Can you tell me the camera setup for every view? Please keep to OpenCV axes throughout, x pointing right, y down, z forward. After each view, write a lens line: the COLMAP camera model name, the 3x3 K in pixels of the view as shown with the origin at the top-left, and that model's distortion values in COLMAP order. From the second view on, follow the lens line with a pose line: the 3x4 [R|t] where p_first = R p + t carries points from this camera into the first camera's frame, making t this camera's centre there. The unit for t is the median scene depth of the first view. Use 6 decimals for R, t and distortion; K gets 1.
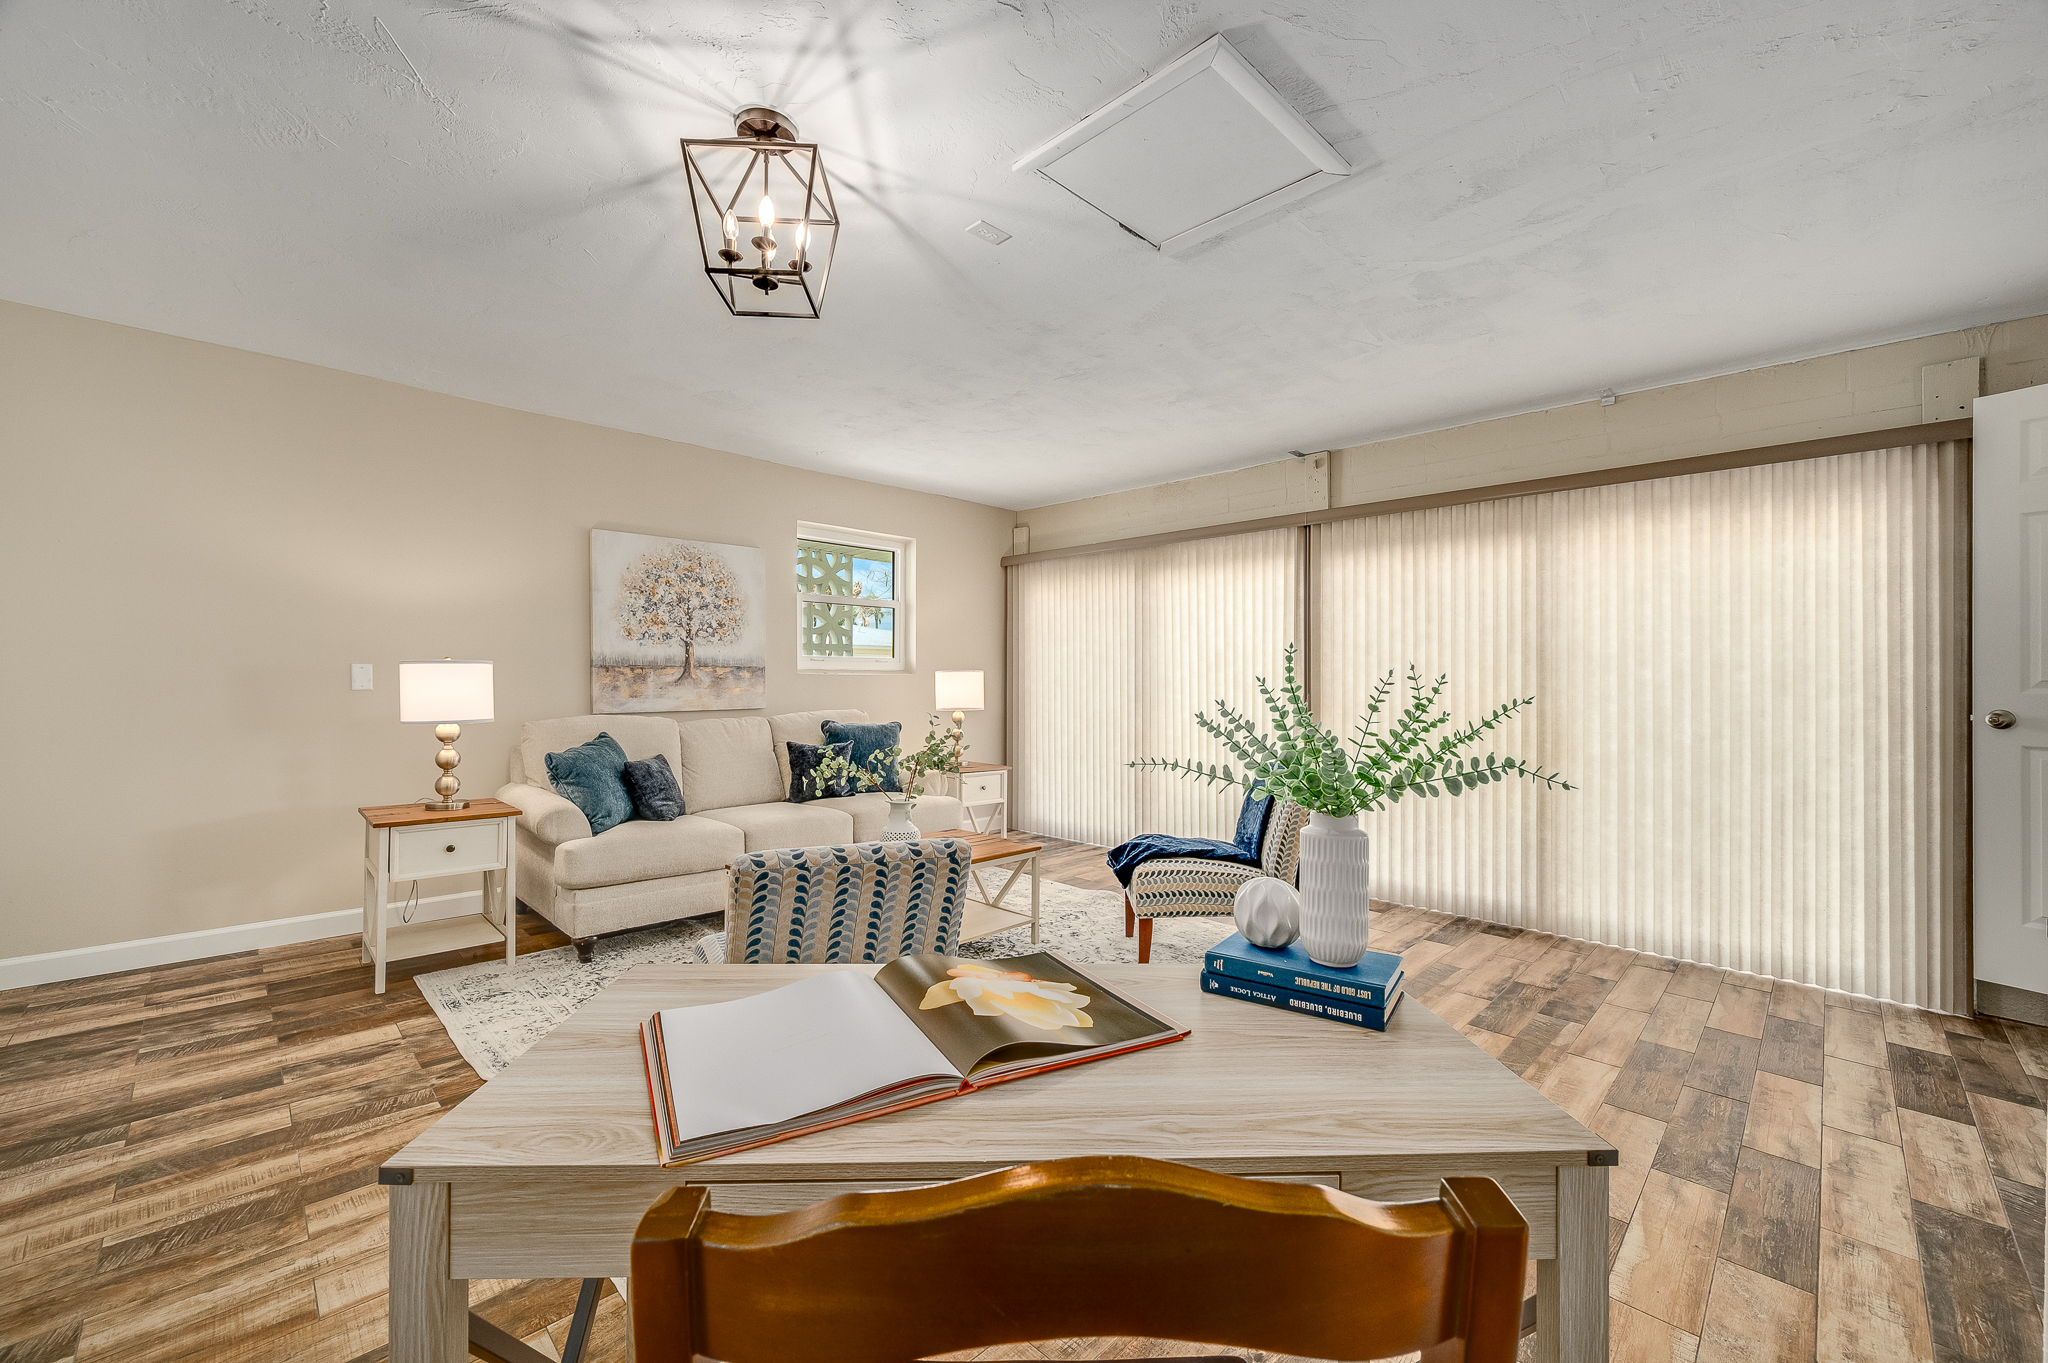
lens RADIAL K [[815.2, 0, 1022.1], [0, 815.2, 662.6], [0, 0, 1]] dist [-0.002073, 0.000749]
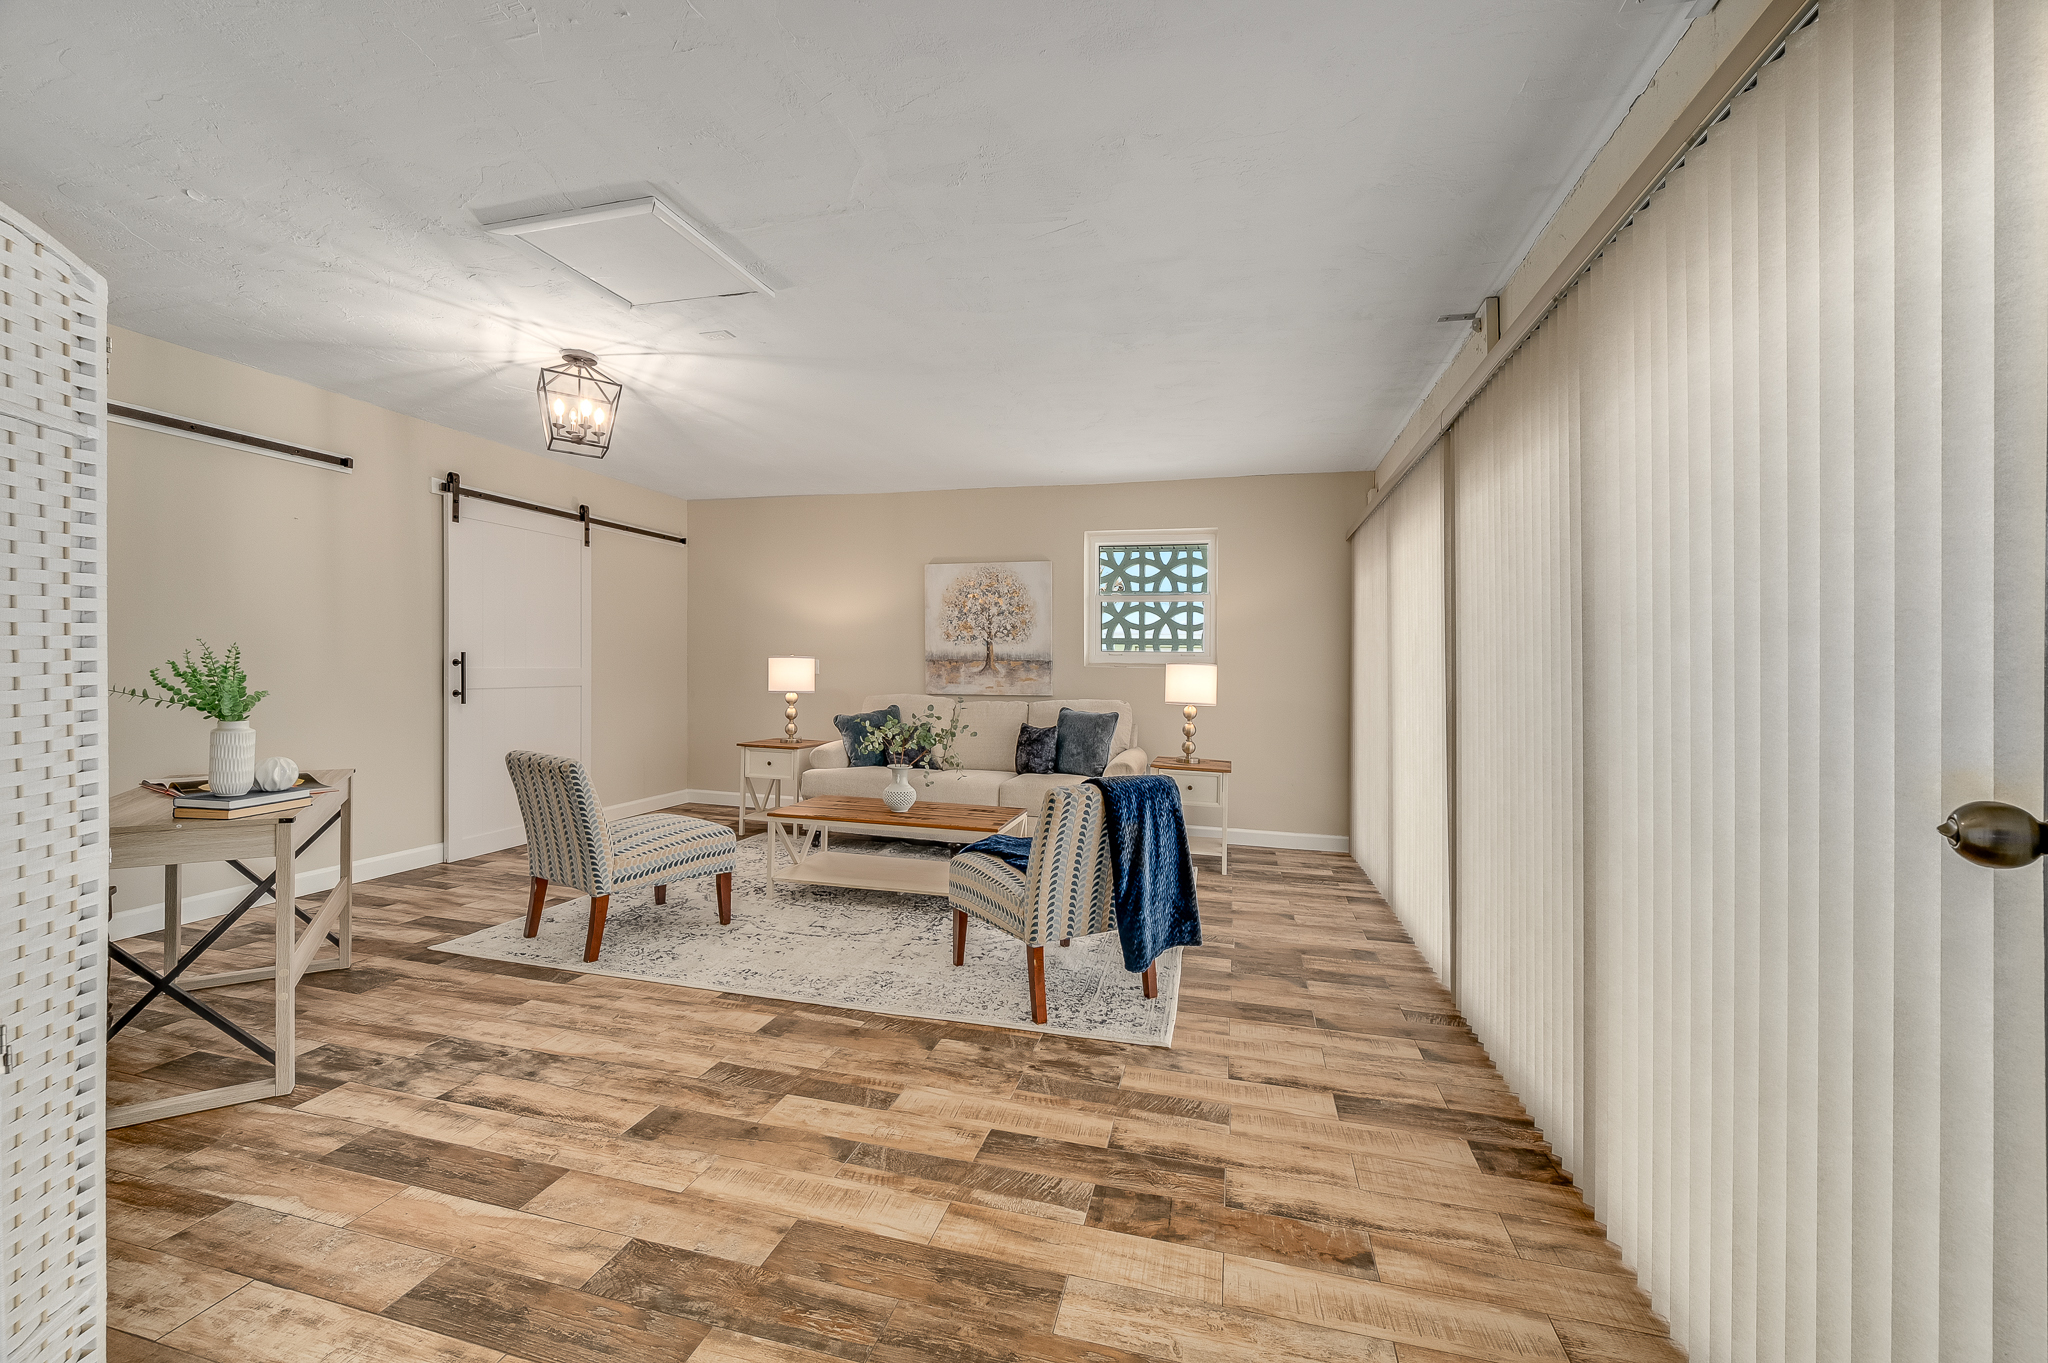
lens RADIAL K [[815.2, 0, 1025.1], [0, 815.2, 662.3], [0, 0, 1]] dist [-0.002073, 0.000749]
pose [[0.504641, -0.006673, -0.863304, 0.761990], [0.003621, 0.999978, -0.005612, 0.015690], [0.863322, -0.000294, 0.504654, 0.413897]]
